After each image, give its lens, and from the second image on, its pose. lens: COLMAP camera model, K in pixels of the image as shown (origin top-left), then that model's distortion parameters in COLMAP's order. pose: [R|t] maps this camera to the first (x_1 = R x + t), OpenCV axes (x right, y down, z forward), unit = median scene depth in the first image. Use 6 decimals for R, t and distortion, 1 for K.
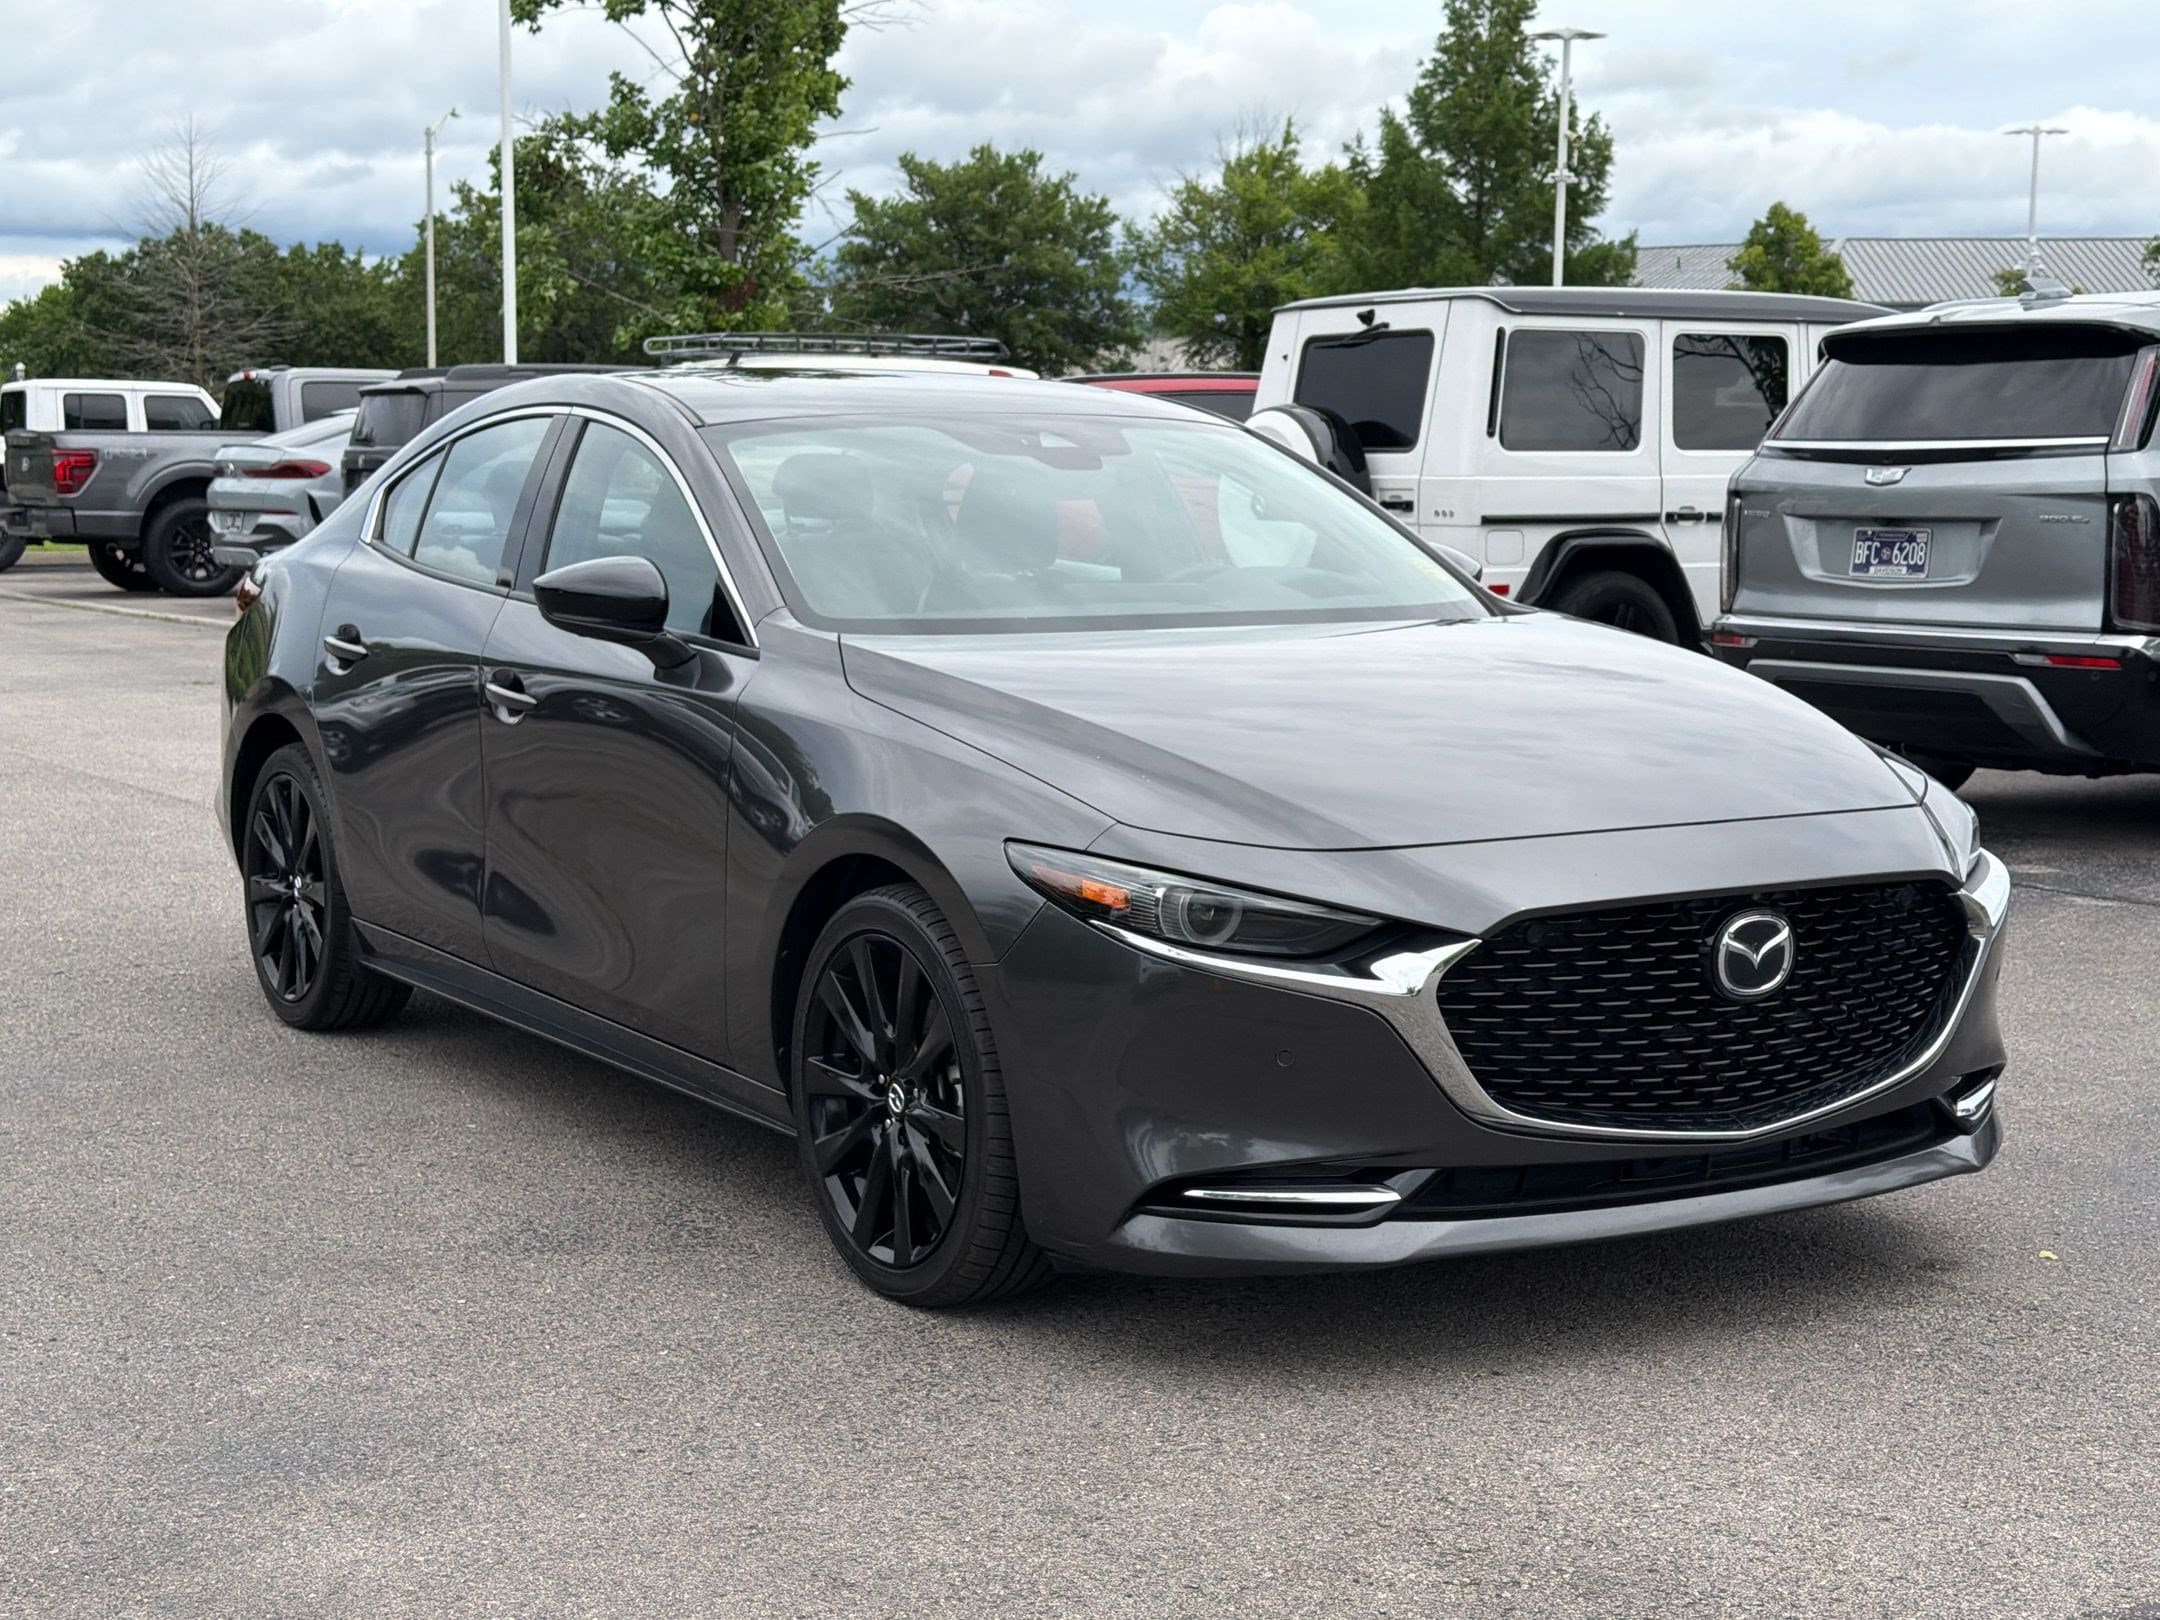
lens RADIAL K [[3127.3, 0, 1082.8], [0, 3127.3, 812.5], [0, 0, 1]] dist [0.072650, 0.000000]
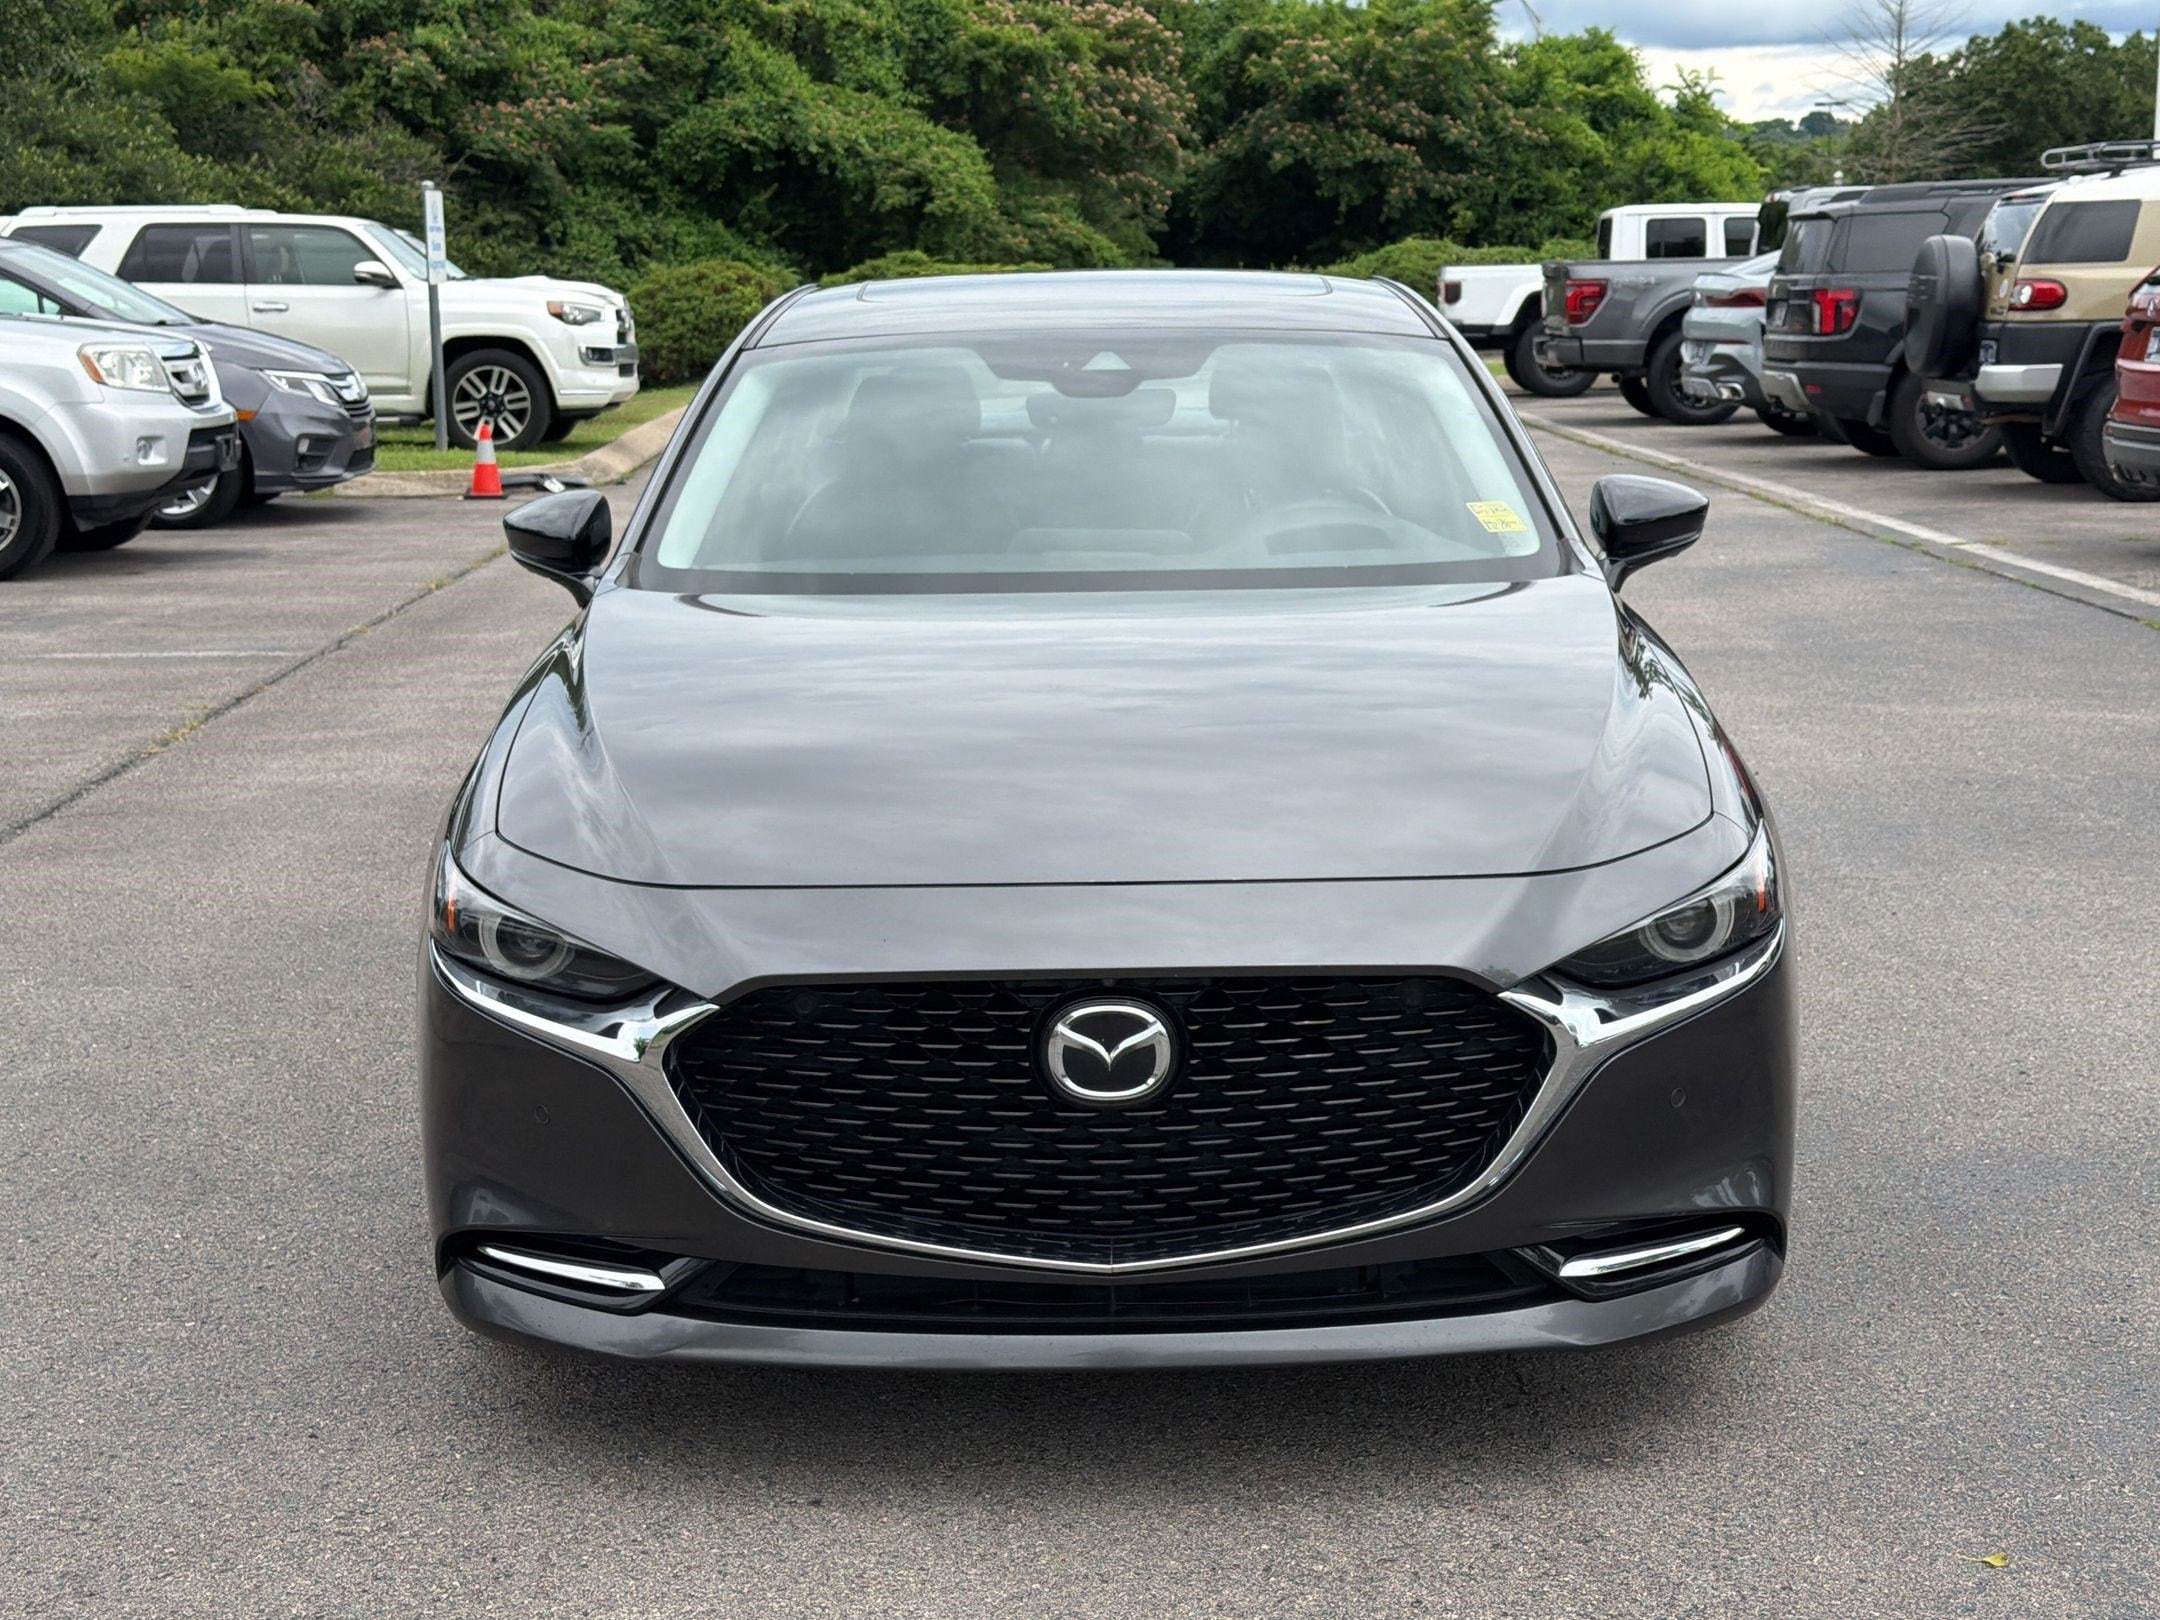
lens RADIAL K [[3127.3, 0, 1081.8], [0, 3127.3, 812.2], [0, 0, 1]] dist [0.072650, 0.000000]
pose [[0.849996, 0.072030, -0.521841, 0.589813], [-0.040062, 0.996578, 0.072304, -0.070316], [0.525264, -0.040553, 0.849973, 0.294627]]
